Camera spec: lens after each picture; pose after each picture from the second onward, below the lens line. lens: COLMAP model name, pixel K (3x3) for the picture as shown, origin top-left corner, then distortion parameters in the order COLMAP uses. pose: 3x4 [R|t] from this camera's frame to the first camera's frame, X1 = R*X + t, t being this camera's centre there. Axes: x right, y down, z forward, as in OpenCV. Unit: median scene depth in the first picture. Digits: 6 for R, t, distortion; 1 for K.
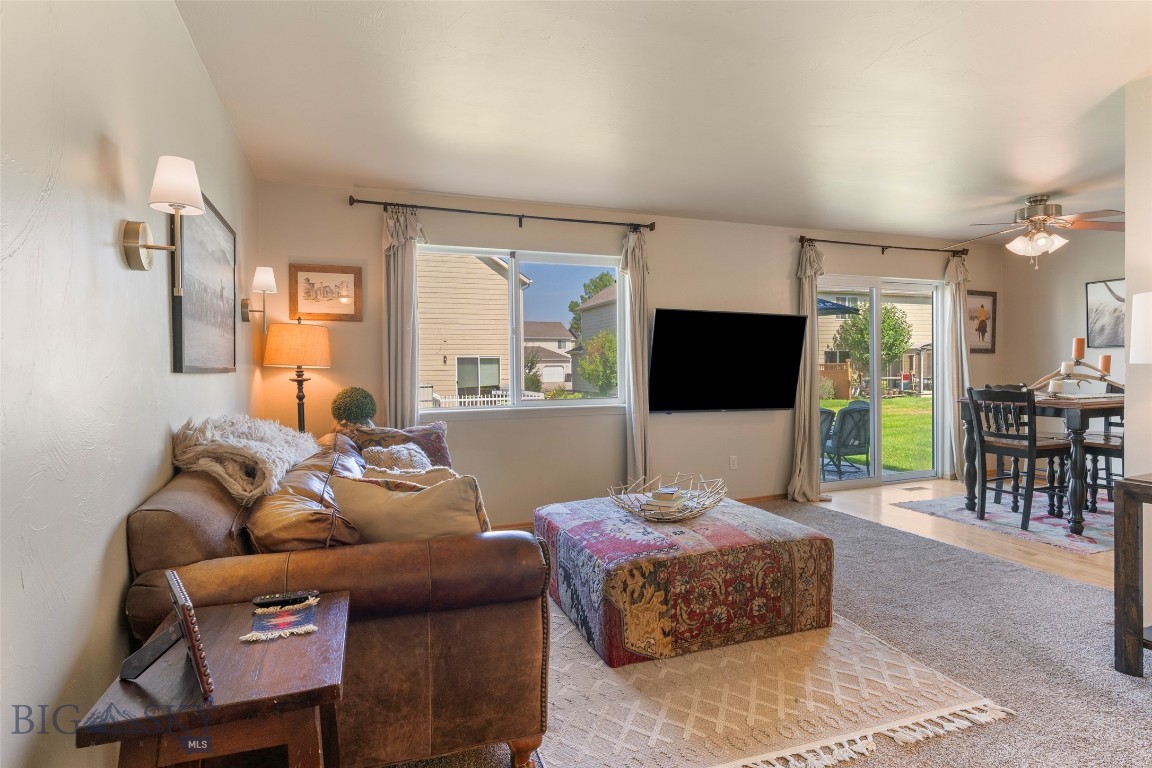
lens RADIAL K [[607.9, 0, 582.6], [0, 607.9, 375.8], [0, 0, 1]] dist [-0.006263, -0.000280]
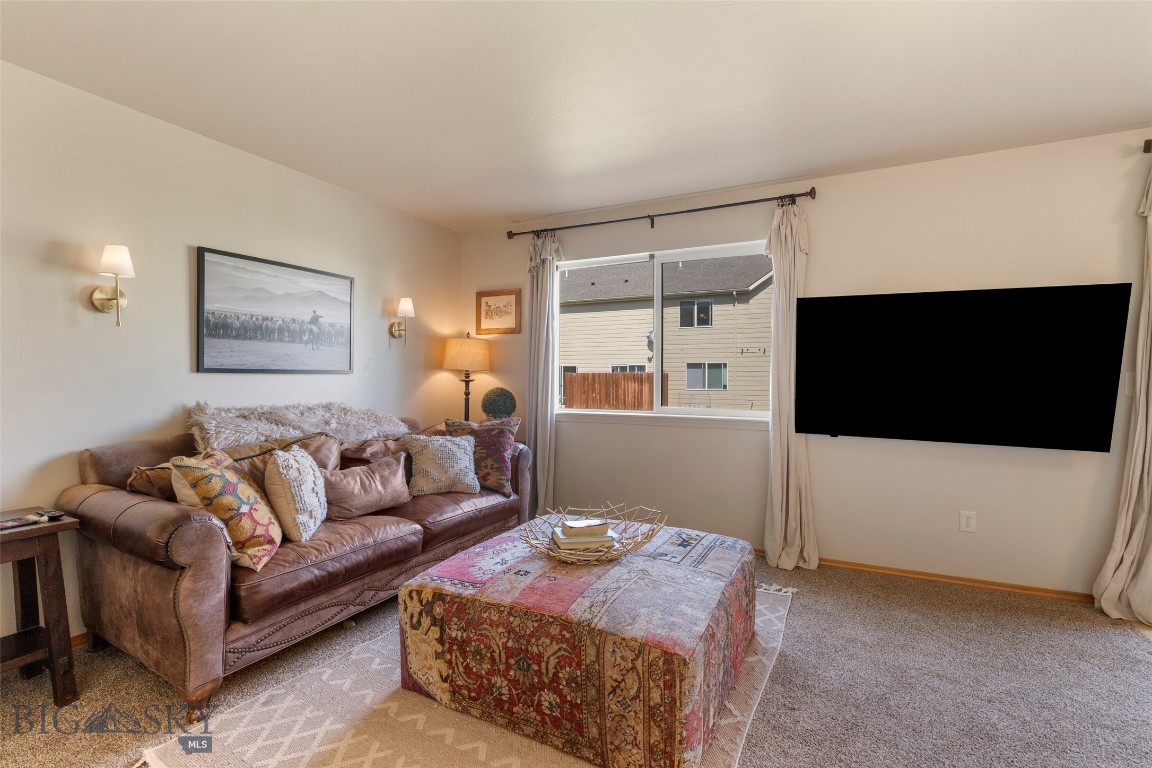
lens RADIAL K [[529.5, 0, 577.0], [0, 529.5, 380.9], [0, 0, 1]] dist [-0.003457, -0.000164]
pose [[0.660257, 0.021350, -0.750736, 0.778284], [-0.019590, 0.999745, 0.011202, -0.013693], [0.750784, 0.007311, 0.660508, 0.602989]]
